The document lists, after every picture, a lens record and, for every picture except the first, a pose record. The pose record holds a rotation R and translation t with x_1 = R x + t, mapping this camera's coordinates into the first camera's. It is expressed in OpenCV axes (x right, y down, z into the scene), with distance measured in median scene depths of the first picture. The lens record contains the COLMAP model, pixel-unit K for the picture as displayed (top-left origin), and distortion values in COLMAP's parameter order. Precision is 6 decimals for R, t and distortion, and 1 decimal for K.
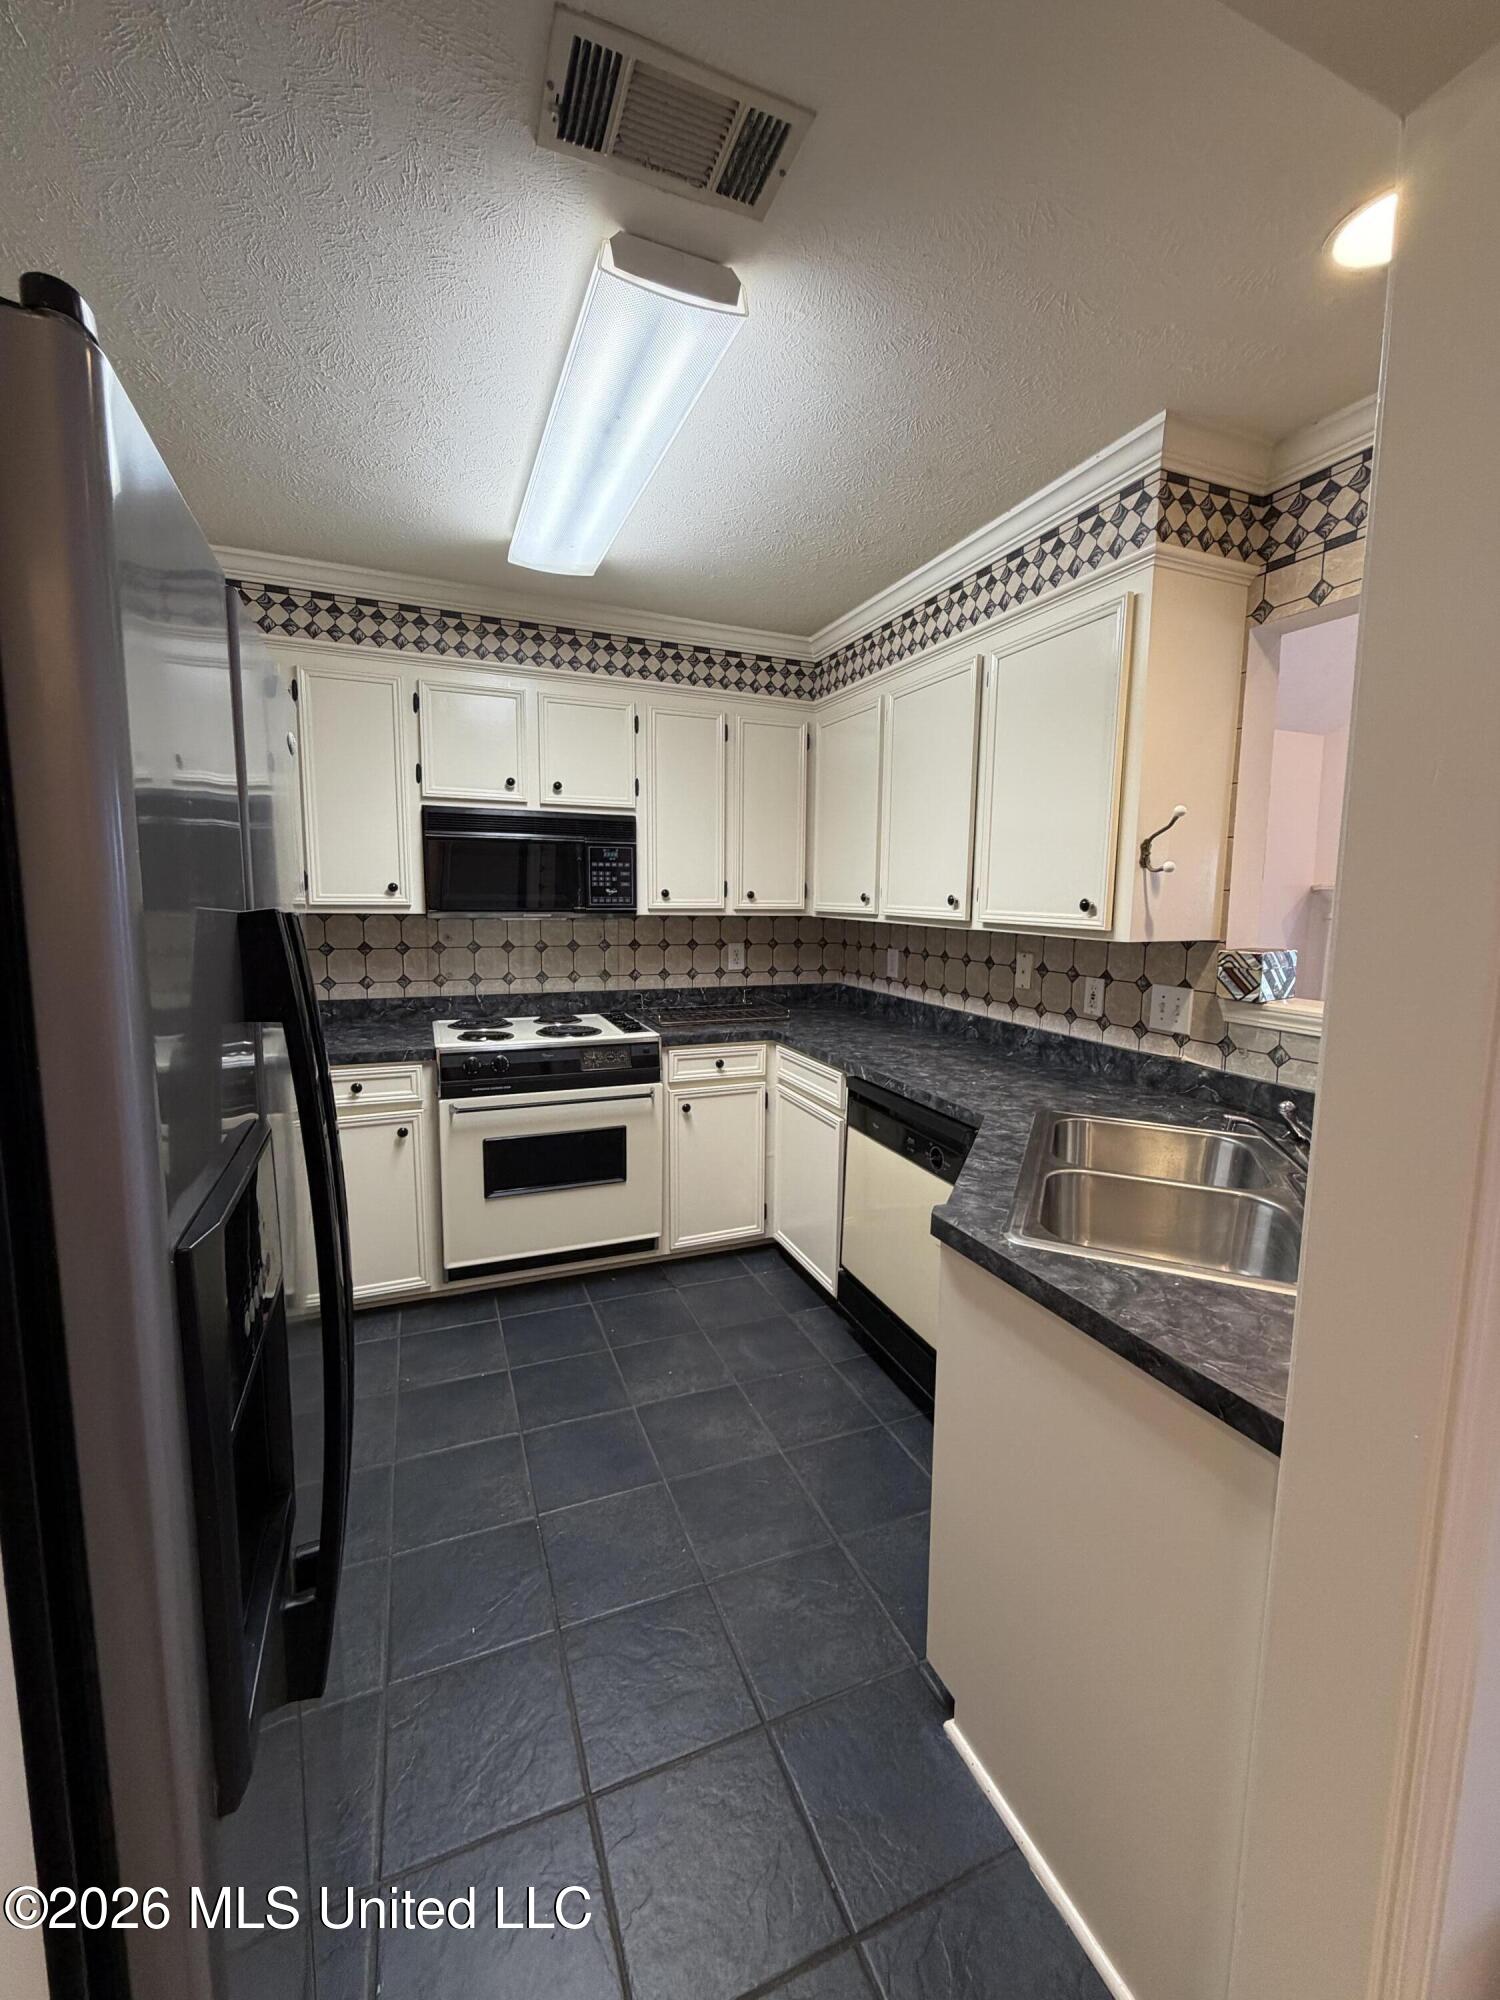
lens RADIAL K [[798.7, 0, 752.4], [0, 798.7, 994.8], [0, 0, 1]] dist [-0.001917, -0.000039]
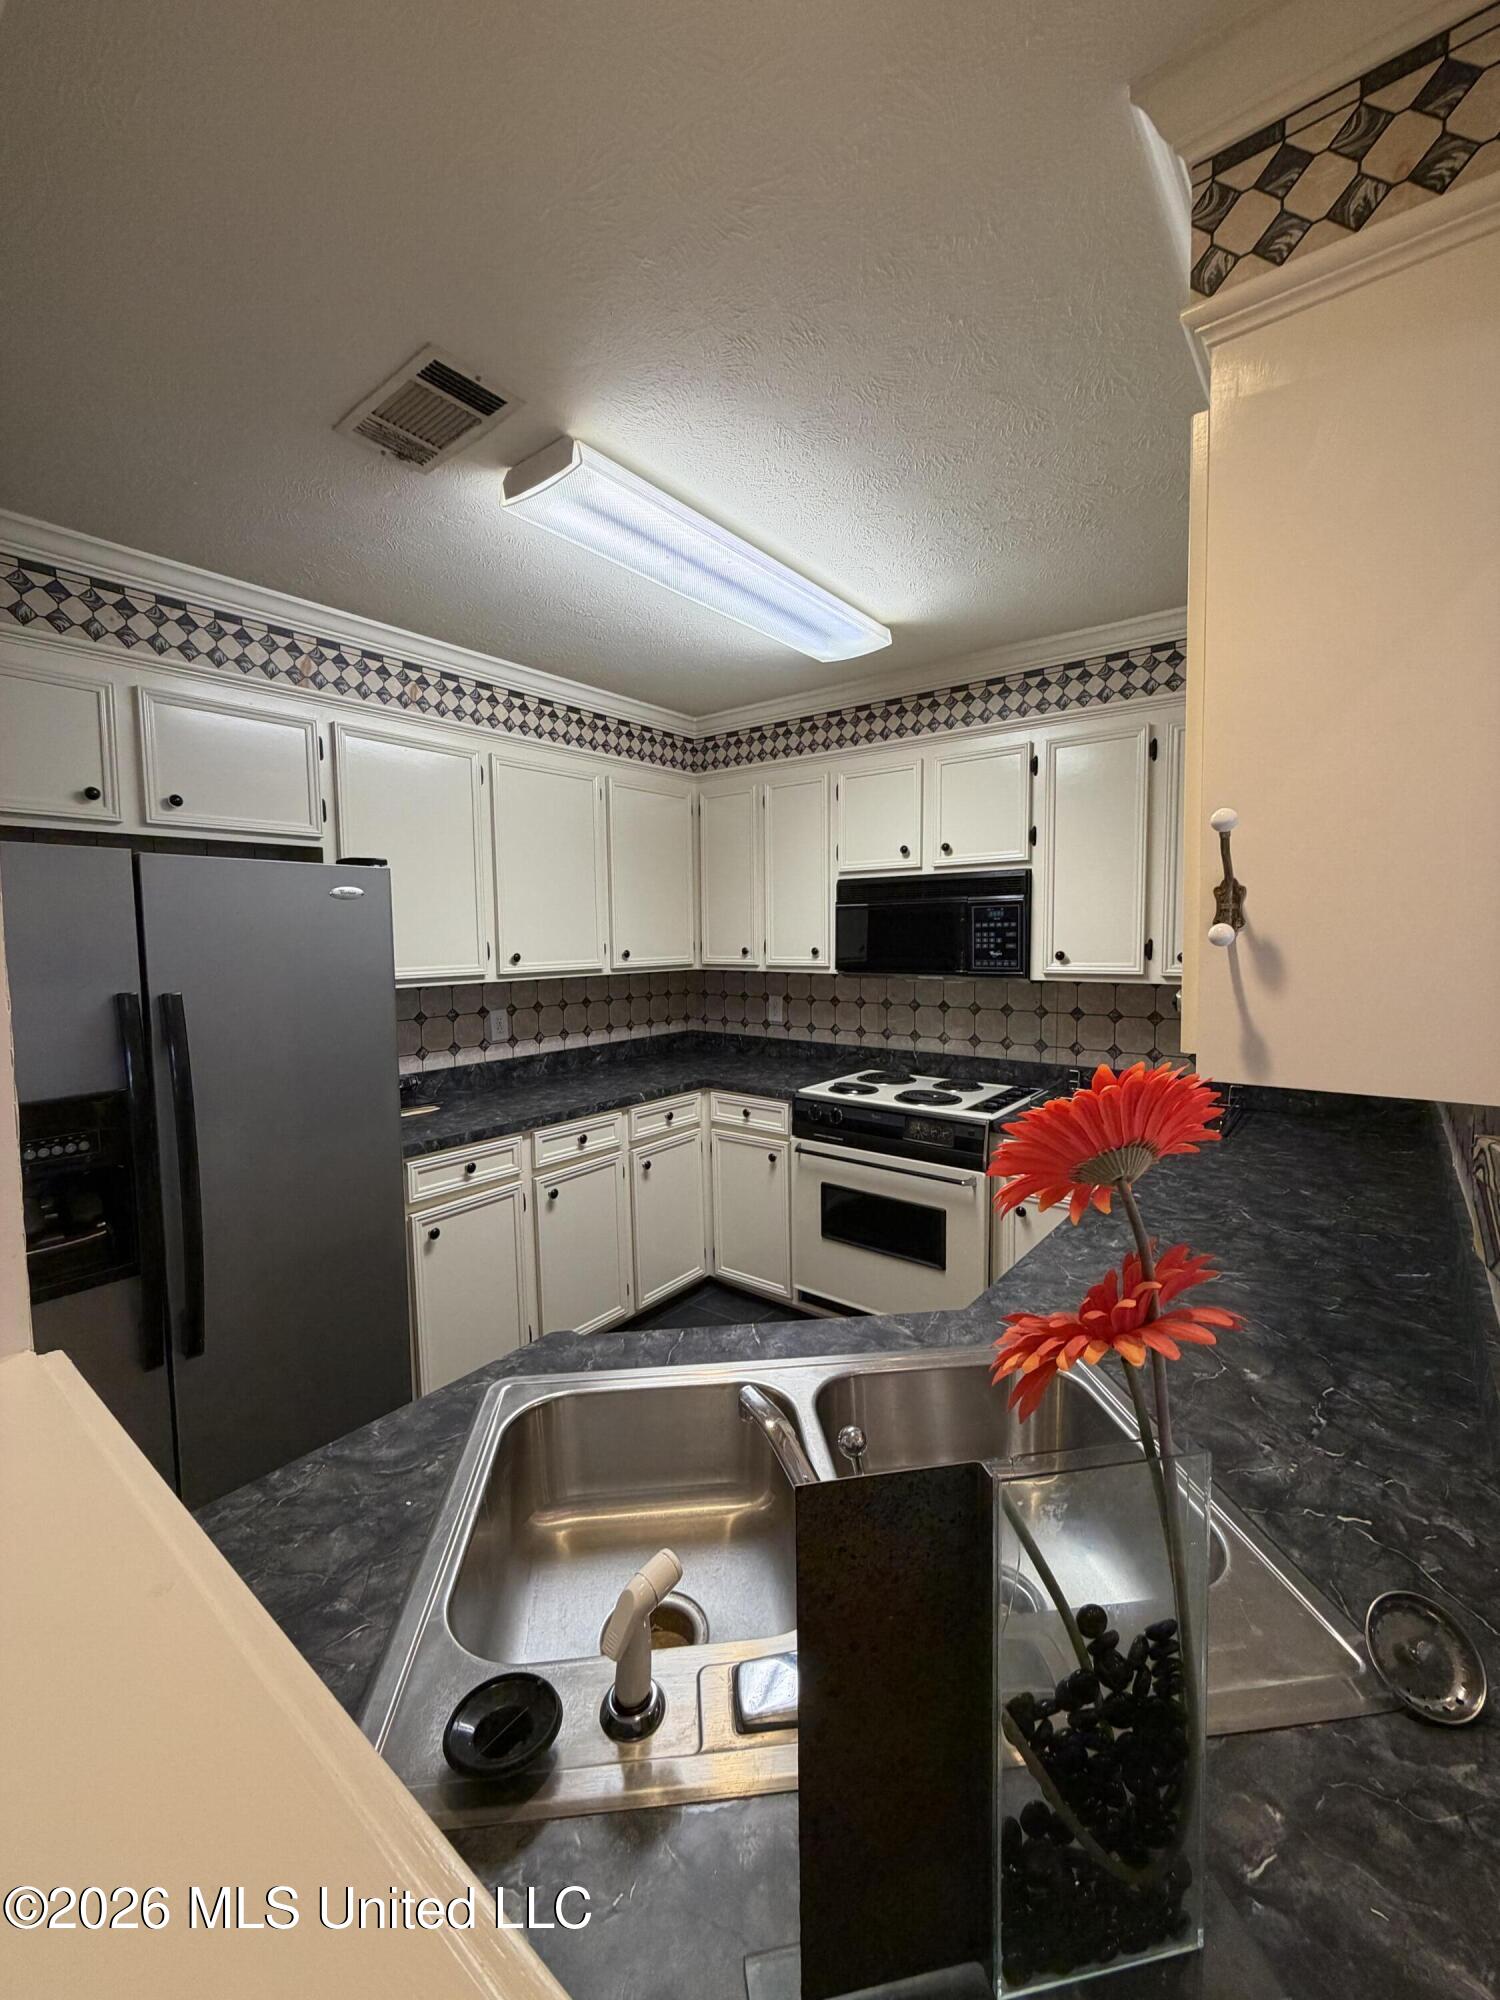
lens RADIAL K [[798.7, 0, 744.8], [0, 798.7, 993.6], [0, 0, 1]] dist [-0.001917, -0.000039]
pose [[0.484404, 0.047538, -0.873552, 0.558706], [-0.092595, 0.995700, 0.002839, -0.069663], [0.869931, 0.079511, 0.486722, 0.358296]]
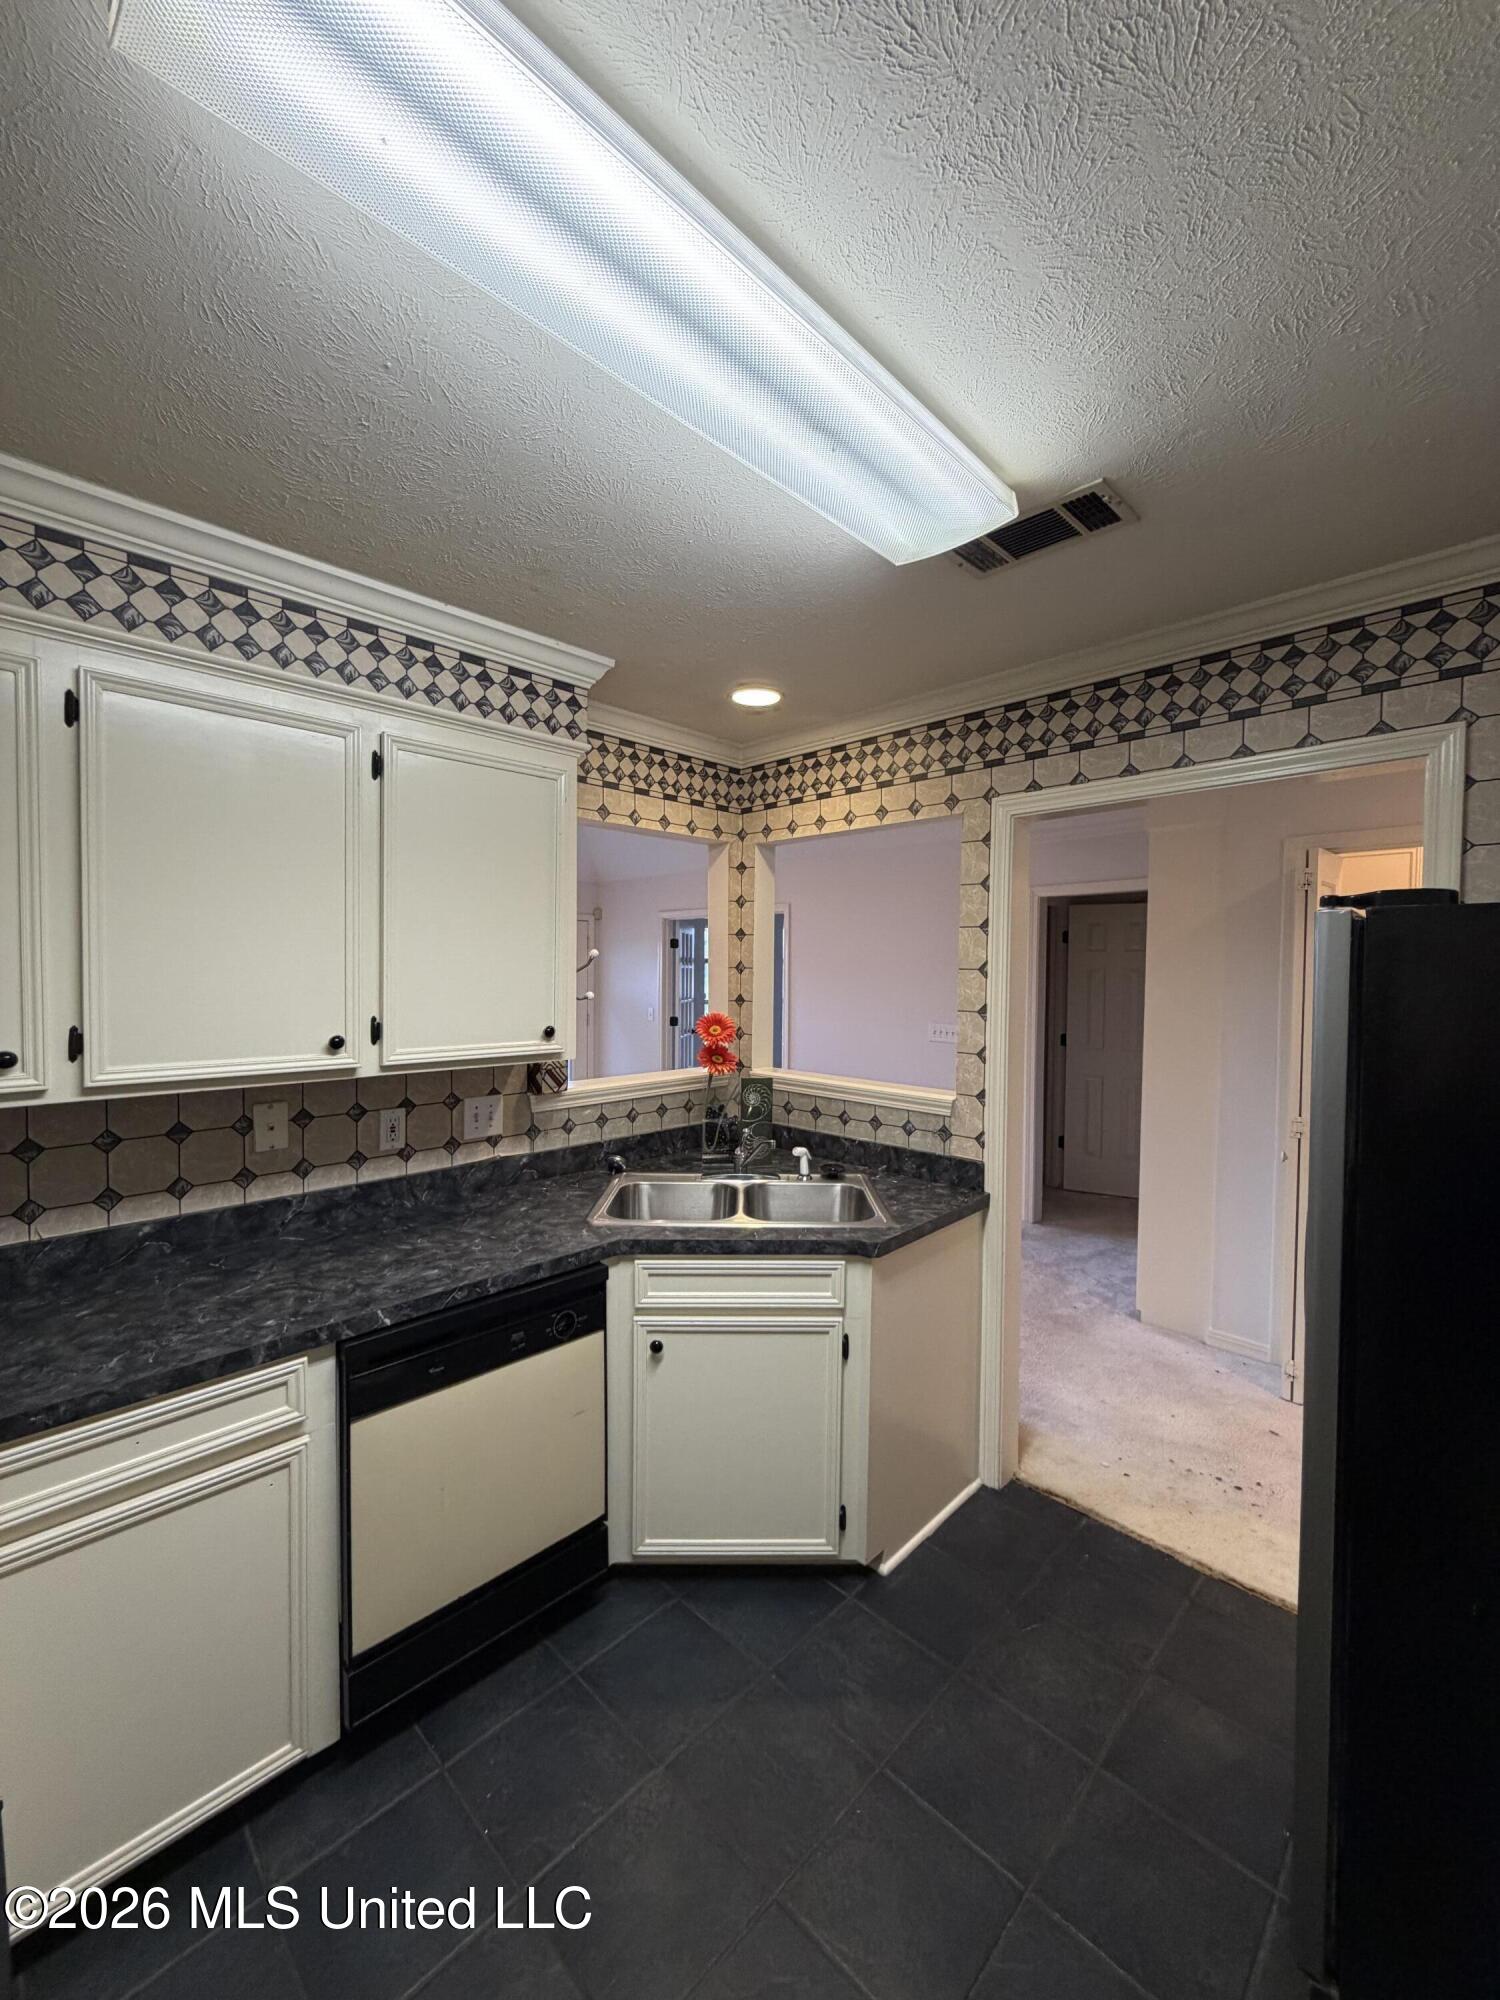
lens RADIAL K [[798.7, 0, 744.0], [0, 798.7, 993.2], [0, 0, 1]] dist [-0.001917, -0.000039]
pose [[-0.388319, -0.046400, 0.920356, -0.518870], [0.103497, 0.990217, 0.093590, -0.179700], [-0.915695, 0.131597, -0.379717, 0.872363]]
